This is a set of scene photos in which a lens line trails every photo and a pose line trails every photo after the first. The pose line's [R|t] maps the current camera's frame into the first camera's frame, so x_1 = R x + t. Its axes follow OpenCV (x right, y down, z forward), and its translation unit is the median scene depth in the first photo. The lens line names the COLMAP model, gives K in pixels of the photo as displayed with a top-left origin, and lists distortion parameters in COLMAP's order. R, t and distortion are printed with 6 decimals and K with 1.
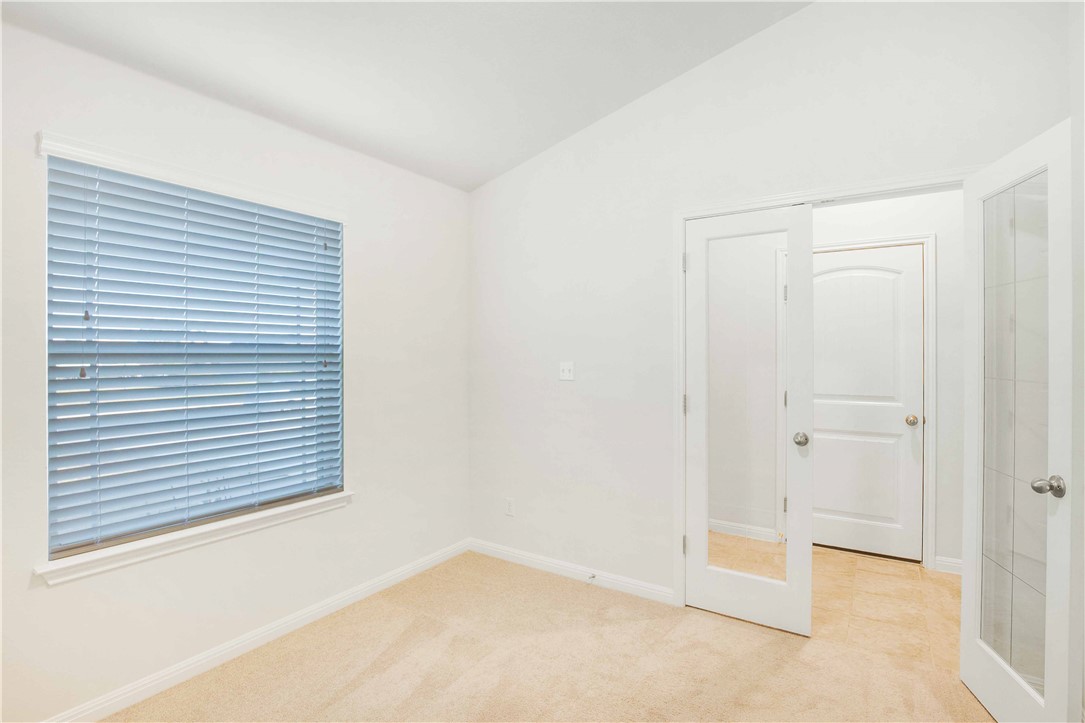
lens RADIAL K [[537.1, 0, 542.5], [0, 537.1, 361.5], [0, 0, 1]] dist [-0.000181, 0.000323]
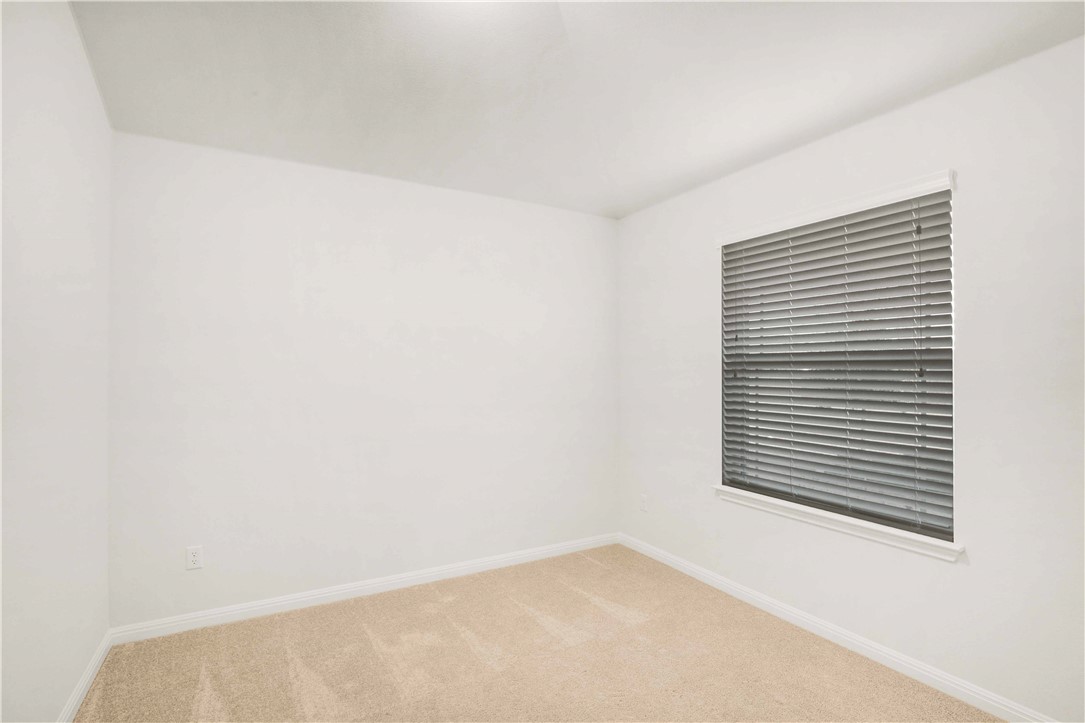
lens RADIAL K [[502.4, 0, 542.5], [0, 502.4, 361.5], [0, 0, 1]] dist [-0.013241, 0.000972]
pose [[-0.426394, 0.000326, -0.904538, 0.636441], [-0.004877, 0.999985, 0.002659, -0.014919], [0.904525, 0.005545, -0.426385, 0.967422]]
